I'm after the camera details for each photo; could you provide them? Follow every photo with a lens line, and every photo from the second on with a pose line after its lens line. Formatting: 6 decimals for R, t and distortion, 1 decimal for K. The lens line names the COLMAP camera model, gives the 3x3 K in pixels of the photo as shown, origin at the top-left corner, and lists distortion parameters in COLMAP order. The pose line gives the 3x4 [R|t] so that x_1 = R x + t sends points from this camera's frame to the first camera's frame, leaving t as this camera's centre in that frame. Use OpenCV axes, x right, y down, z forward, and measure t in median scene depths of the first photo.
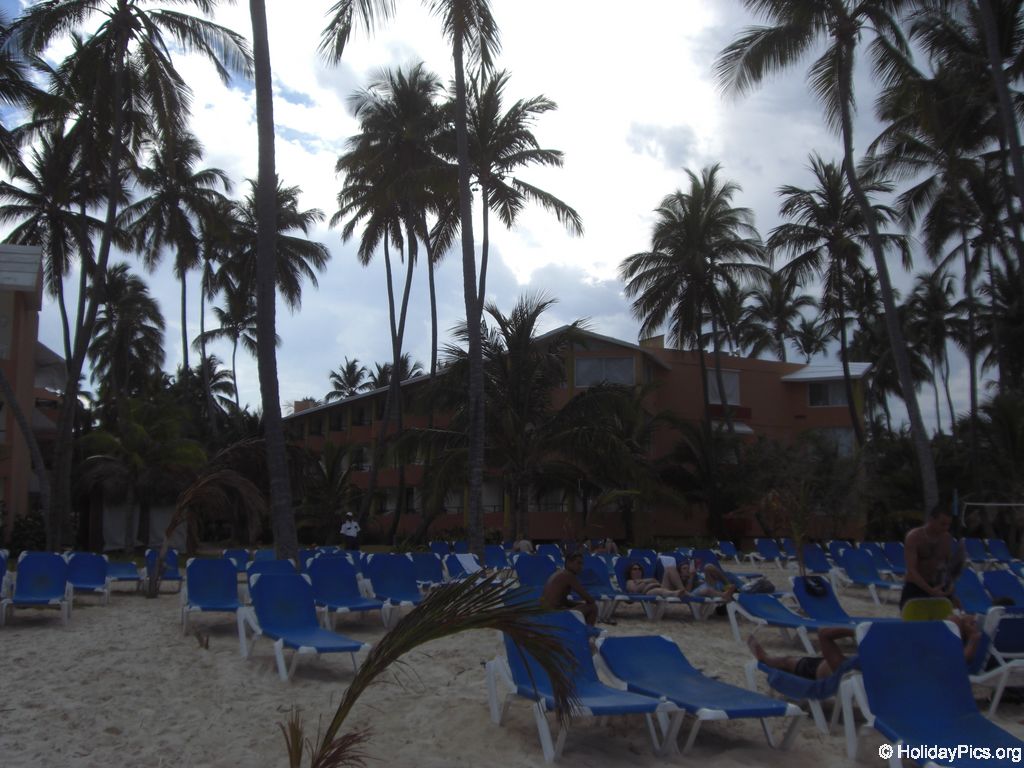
lens RADIAL K [[1103.8, 0, 512.0], [0, 1103.8, 384.0], [0, 0, 1]] dist [-0.216807, 0.237266]
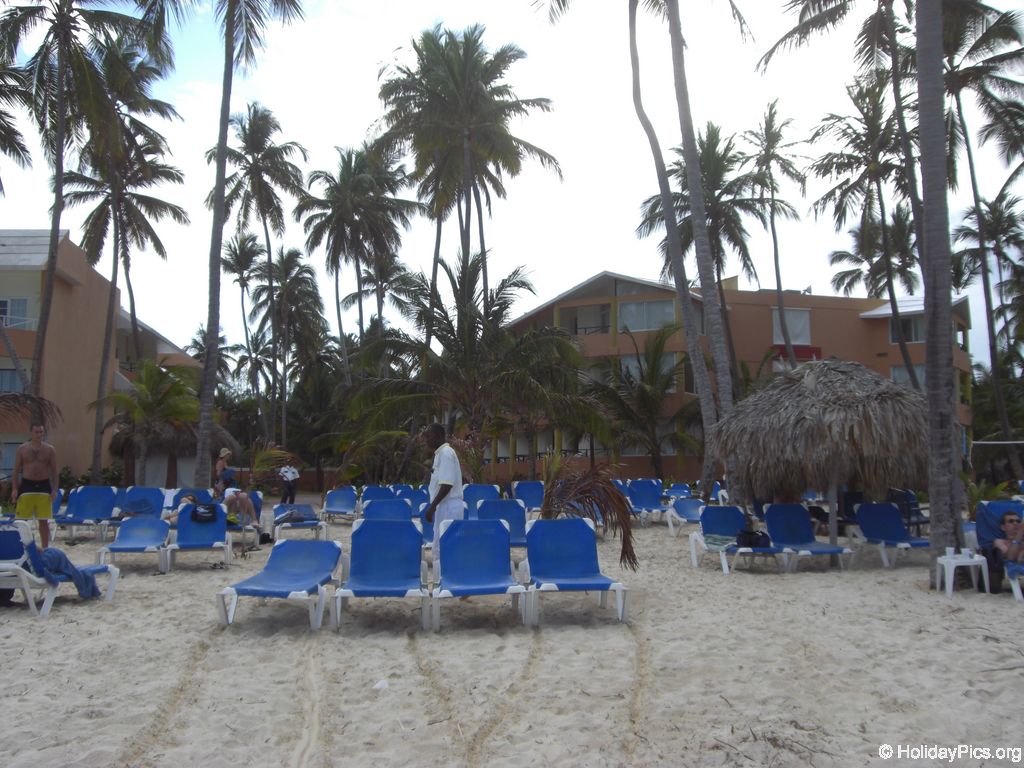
lens RADIAL K [[1103.8, 0, 512.0], [0, 1103.8, 384.0], [0, 0, 1]] dist [-0.216807, 0.237266]
pose [[0.969463, -0.029529, -0.243453, 0.201826], [0.040302, 0.998411, 0.039388, 0.006116], [0.241903, -0.047997, 0.969113, 0.012839]]
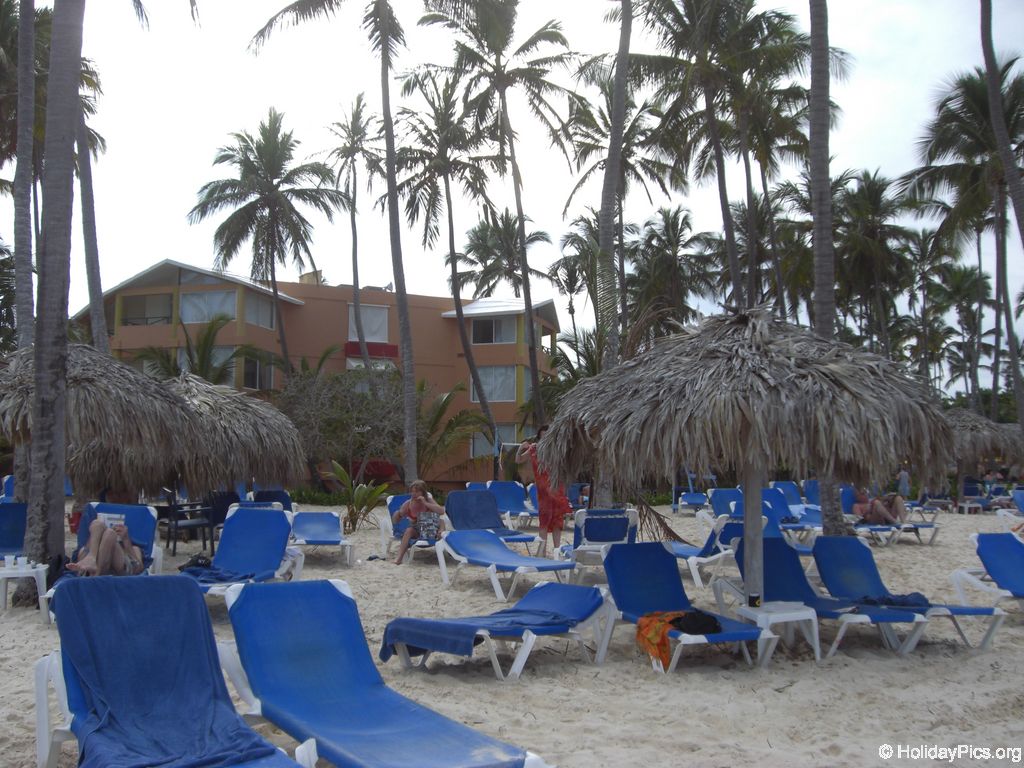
lens RADIAL K [[1103.8, 0, 512.0], [0, 1103.8, 384.0], [0, 0, 1]] dist [-0.216807, 0.237266]
pose [[0.999235, -0.004464, 0.038859, 0.302400], [0.002688, 0.998955, 0.045620, 0.012784], [-0.039022, -0.045480, 0.998203, 0.053101]]
